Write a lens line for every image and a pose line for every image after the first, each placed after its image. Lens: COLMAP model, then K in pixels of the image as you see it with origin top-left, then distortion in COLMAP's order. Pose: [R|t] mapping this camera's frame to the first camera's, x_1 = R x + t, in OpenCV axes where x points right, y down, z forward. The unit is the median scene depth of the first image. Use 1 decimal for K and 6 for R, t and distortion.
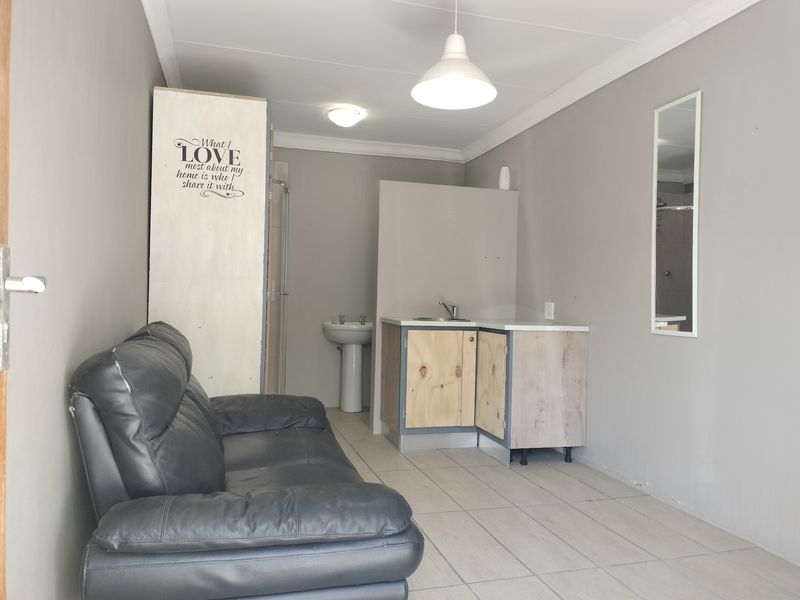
lens RADIAL K [[601.2, 0, 394.7], [0, 601.2, 302.7], [0, 0, 1]] dist [0.070535, -0.081897]
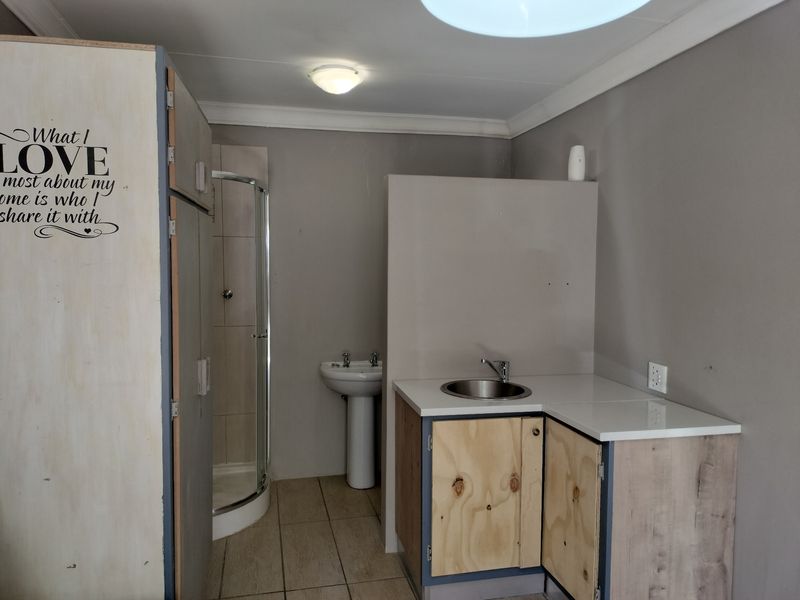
lens RADIAL K [[601.2, 0, 399.1], [0, 601.2, 305.3], [0, 0, 1]] dist [0.070535, -0.081897]
pose [[0.998615, -0.018677, -0.049188, 0.021436], [0.021557, 0.998043, 0.058699, -0.120219], [0.047996, -0.059678, 0.997063, 0.407556]]
